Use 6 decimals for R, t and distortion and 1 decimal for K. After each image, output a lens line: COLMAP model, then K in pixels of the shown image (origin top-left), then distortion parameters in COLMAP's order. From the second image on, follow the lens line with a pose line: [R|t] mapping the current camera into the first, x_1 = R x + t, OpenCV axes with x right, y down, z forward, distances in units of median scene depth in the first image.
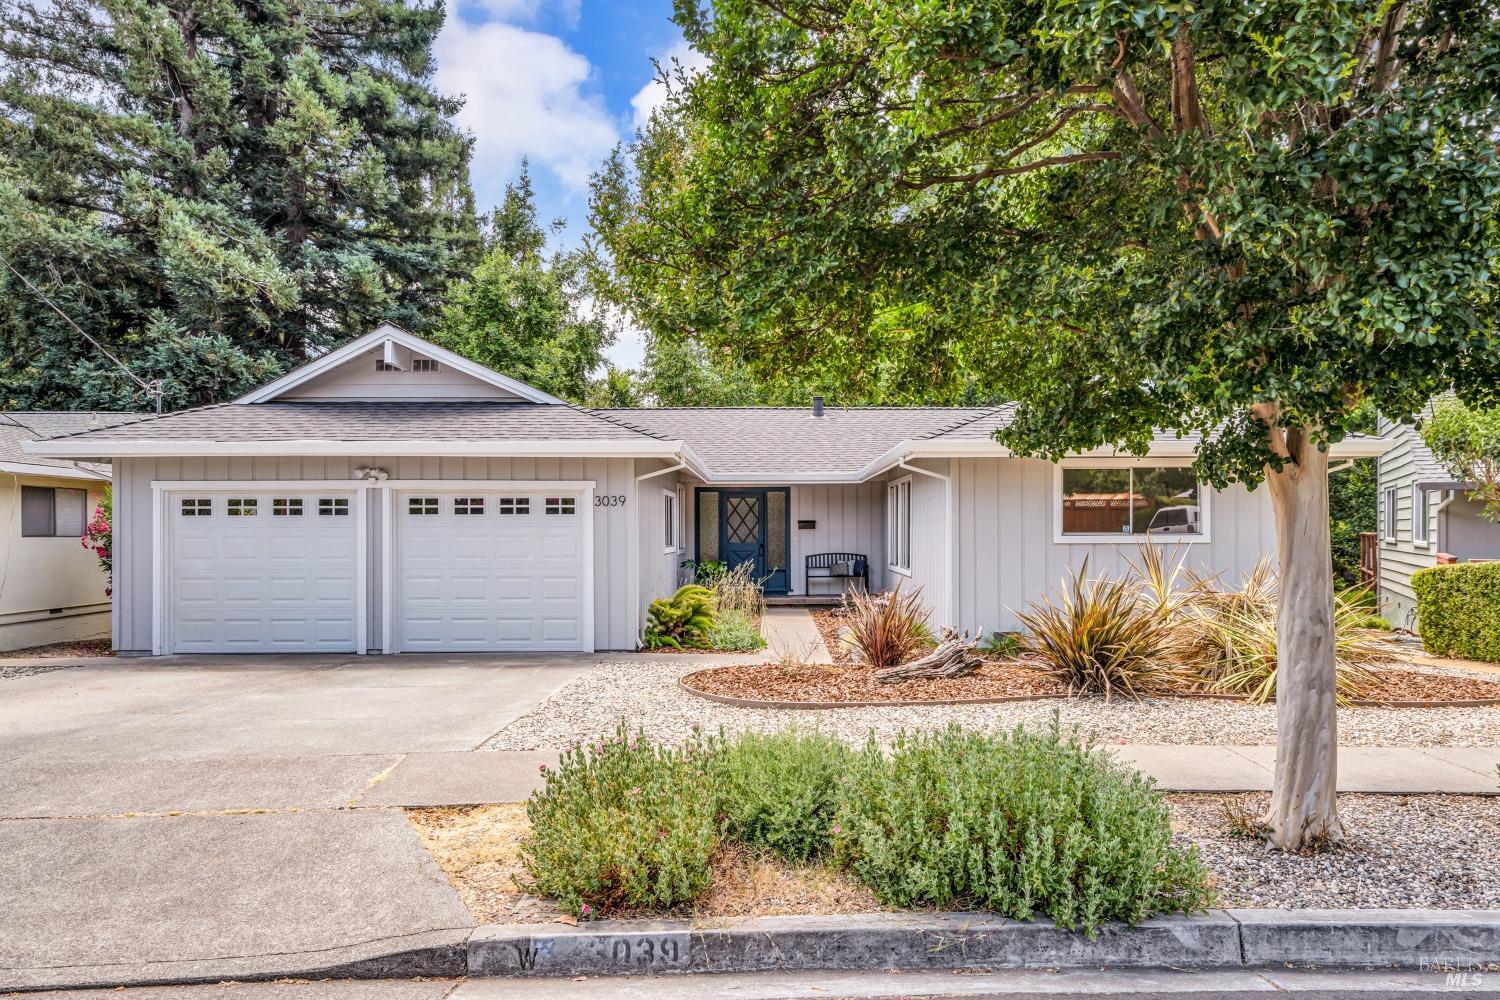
lens RADIAL K [[940.5, 0, 748.6], [0, 940.5, 530.6], [0, 0, 1]] dist [-0.002387, -0.000118]
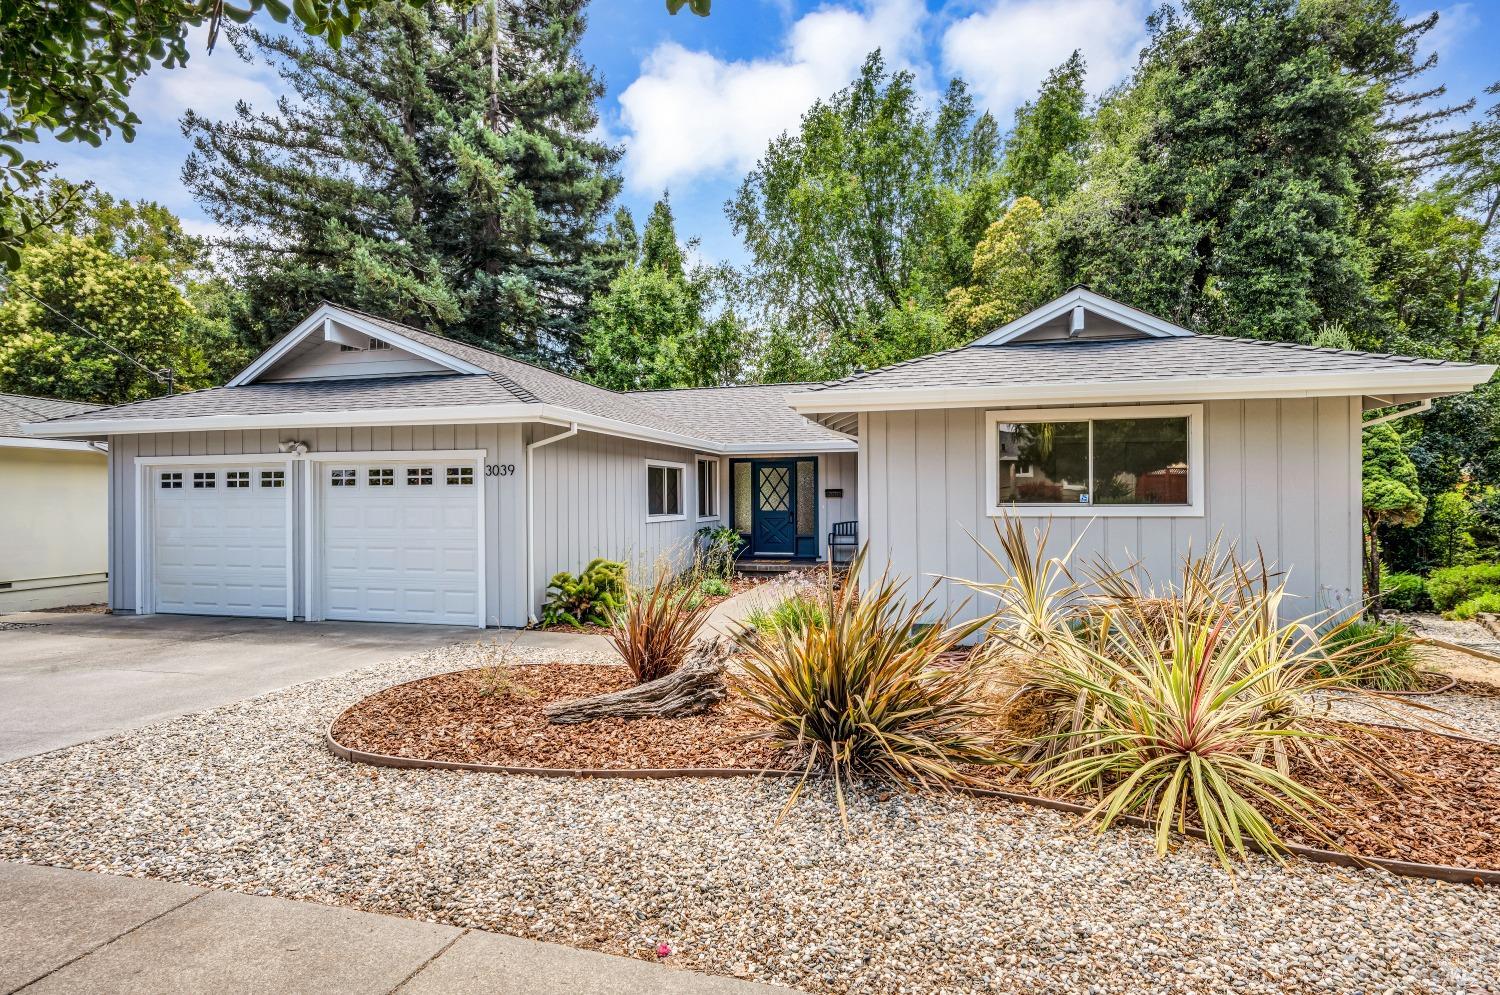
lens RADIAL K [[733.4, 0, 748.1], [0, 733.4, 499.3], [0, 0, 1]] dist [-0.001841, -0.001148]
pose [[0.970062, -0.002080, -0.242849, 0.271137], [0.002746, 0.999993, 0.002405, -0.003009], [0.242842, -0.003000, 0.970061, 0.331105]]
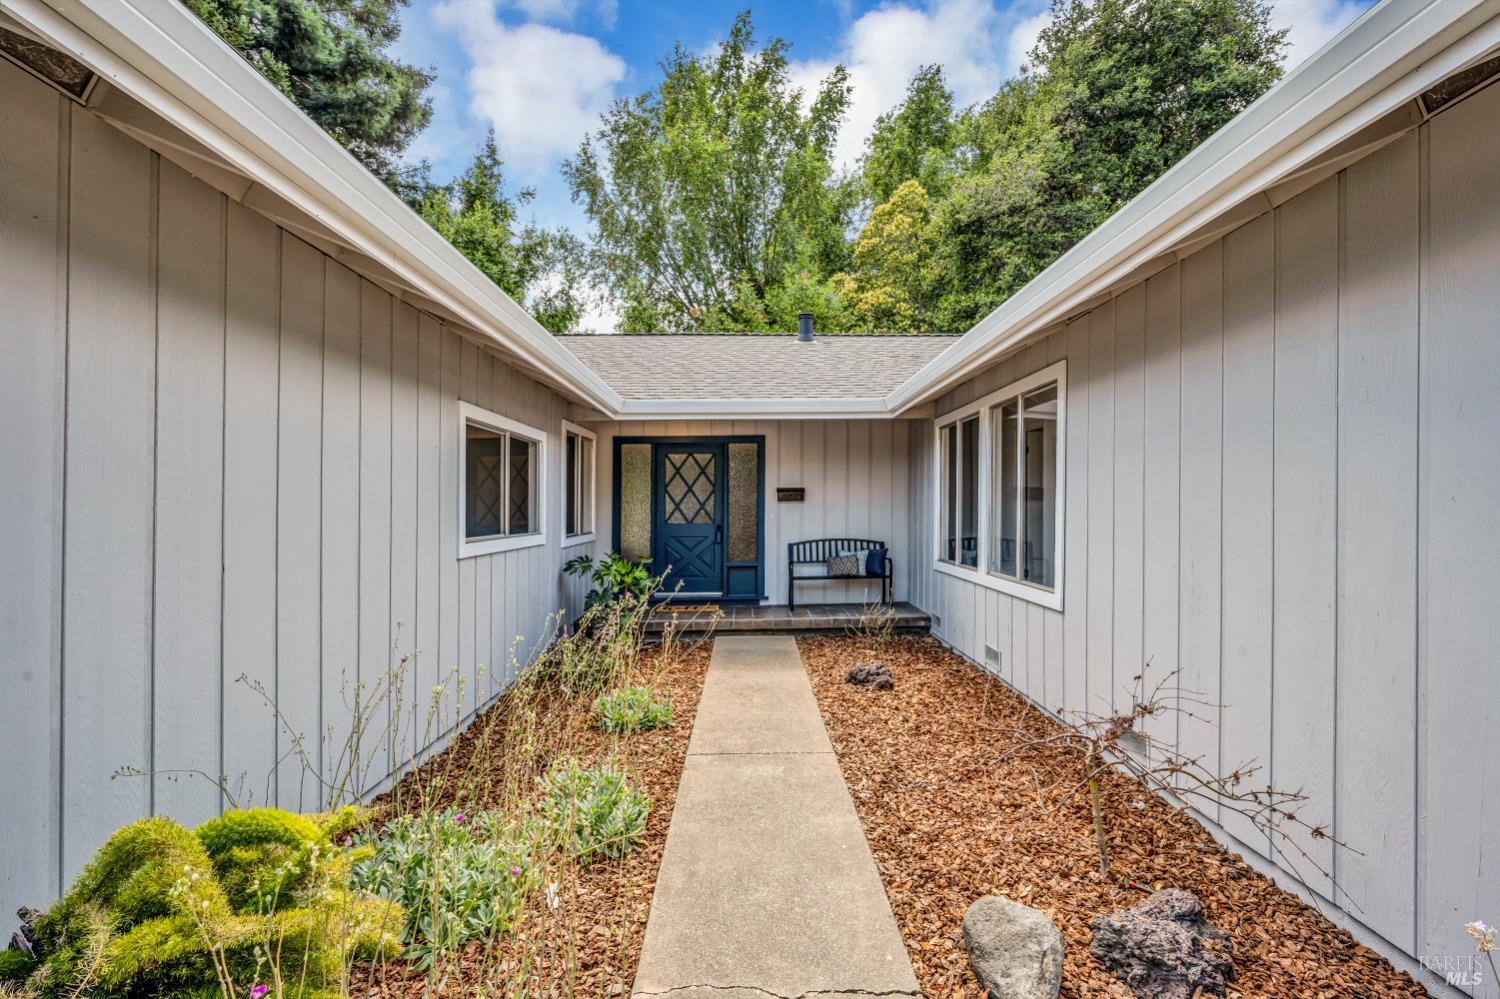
lens RADIAL K [[662.5, 0, 763.9], [0, 662.5, 510.7], [0, 0, 1]] dist [0.001428, -0.000643]
pose [[0.999218, -0.004650, 0.039264, 0.043744], [0.004621, 0.999989, 0.000837, 0.006564], [-0.039268, -0.000655, 0.999229, 0.911256]]
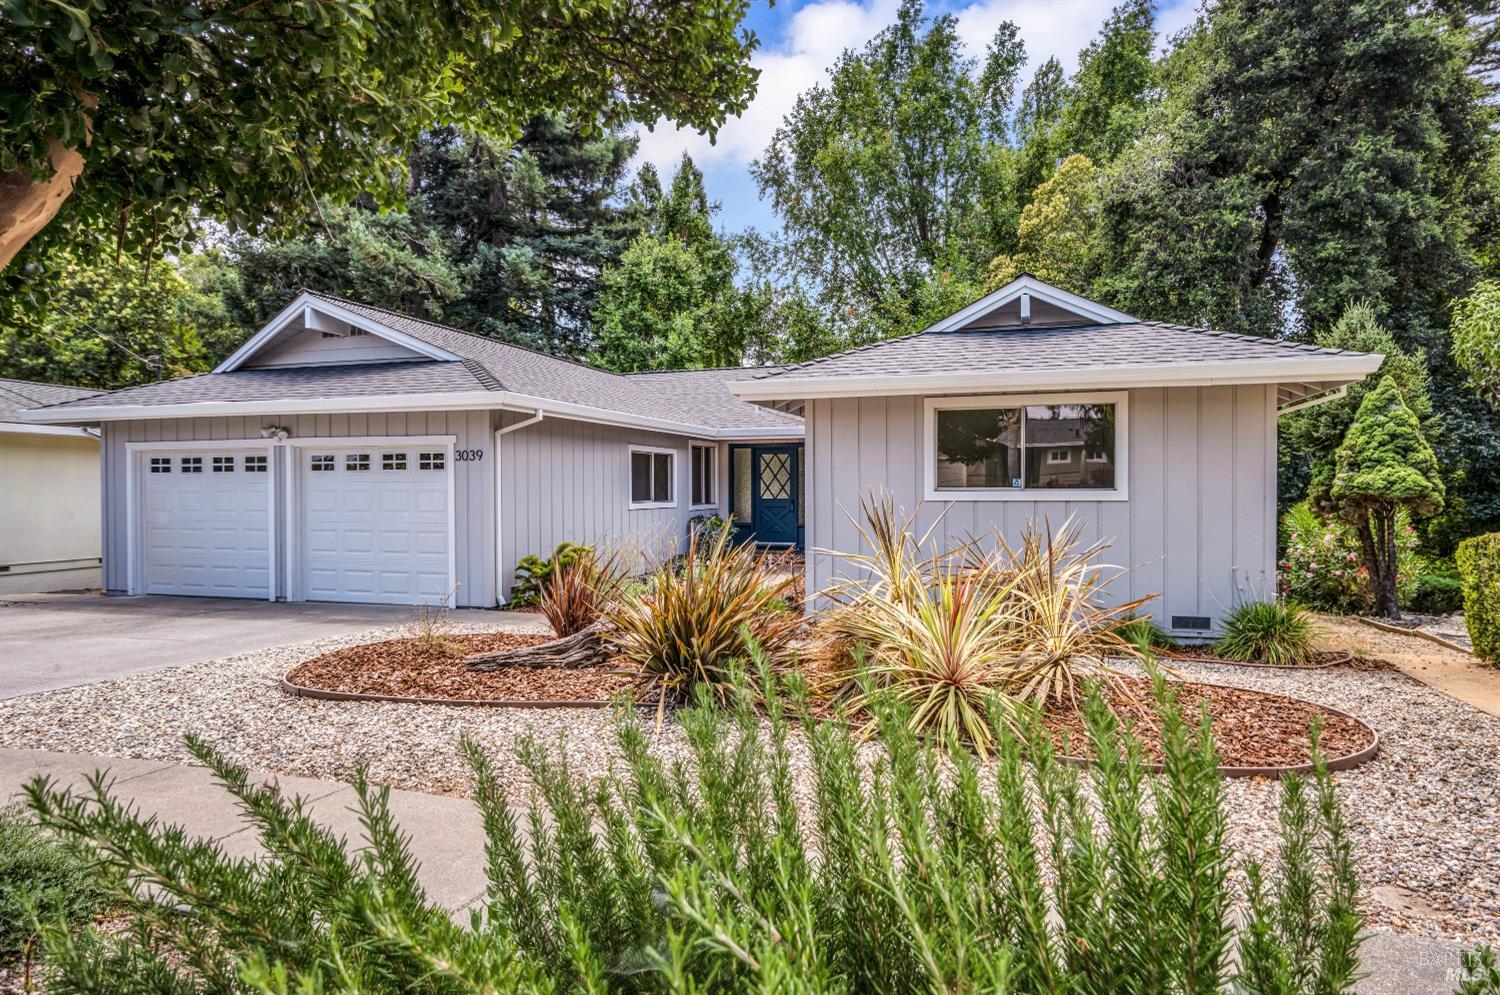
lens RADIAL K [[827.9, 0, 764.6], [0, 827.9, 502.4], [0, 0, 1]] dist [0.000754, -0.001734]
pose [[0.958925, 0.004754, -0.283618, 0.385809], [0.000193, 0.999848, 0.017415, 0.002520], [0.283658, -0.016755, 0.958779, 0.250740]]
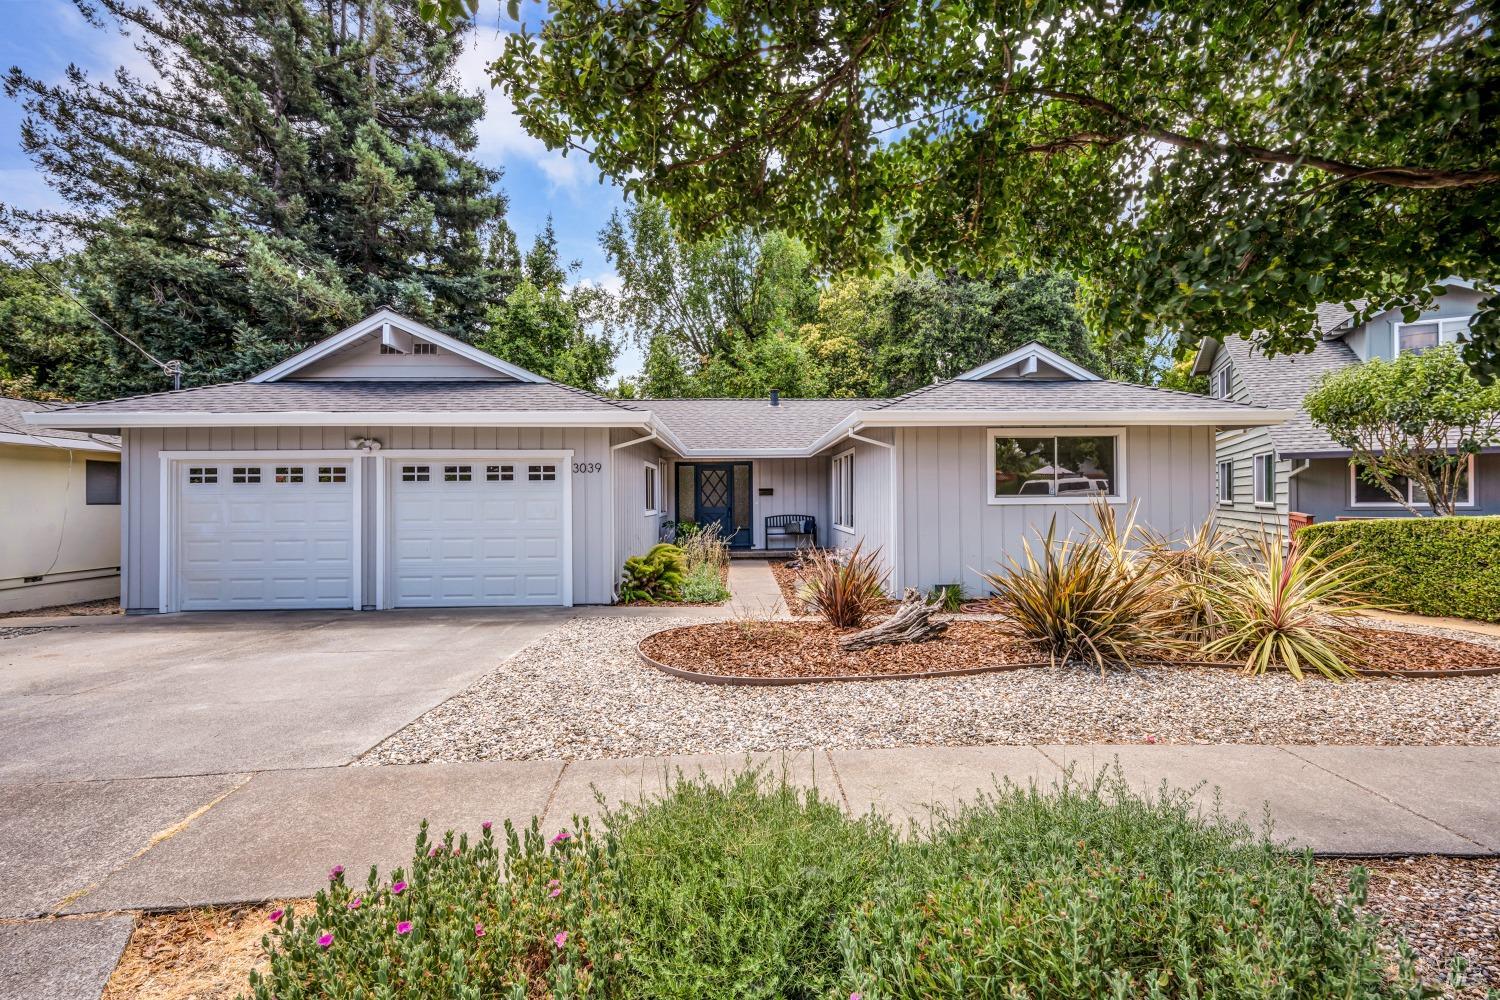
lens RADIAL K [[662.5, 0, 743.0], [0, 662.5, 493.9], [0, 0, 1]] dist [0.001428, -0.000643]
pose [[0.999604, -0.004520, 0.027790, 0.012663], [0.004770, 0.999949, -0.008927, 0.006363], [-0.027748, 0.009056, 0.999574, 0.217578]]
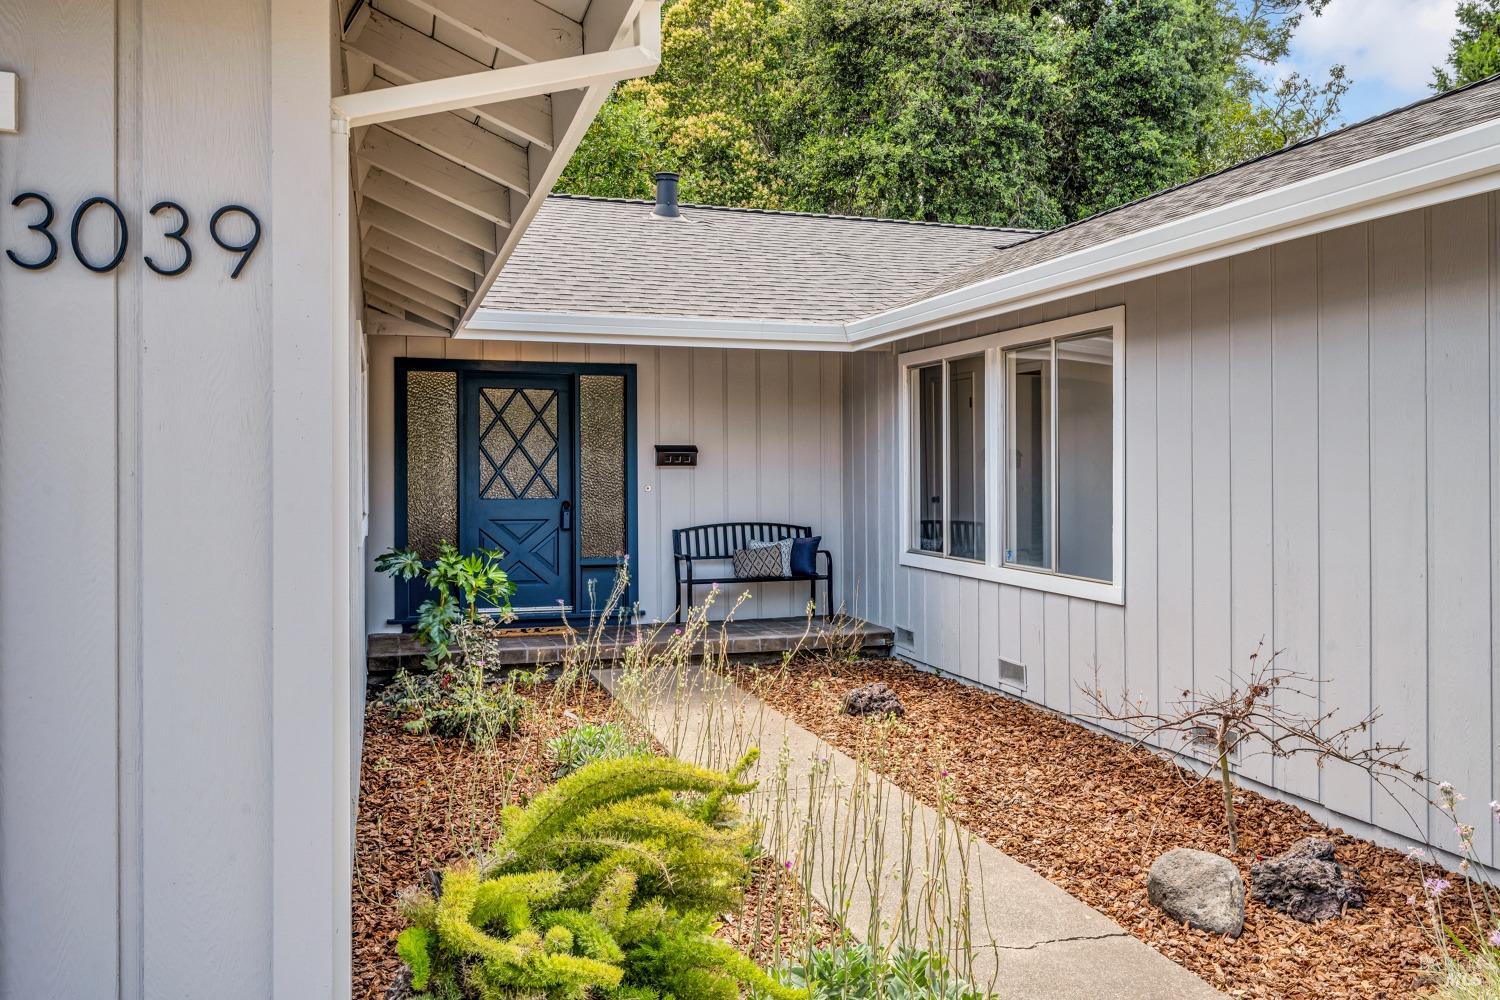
lens RADIAL K [[1207.0, 0, 752.7], [0, 1207.0, 448.7], [0, 0, 1]] dist [0.004970, -0.003323]
pose [[0.949526, 0.012744, 0.313428, -0.120748], [-0.005878, 0.999722, -0.022840, 0.004163], [-0.313632, 0.019844, 0.949337, 0.788017]]
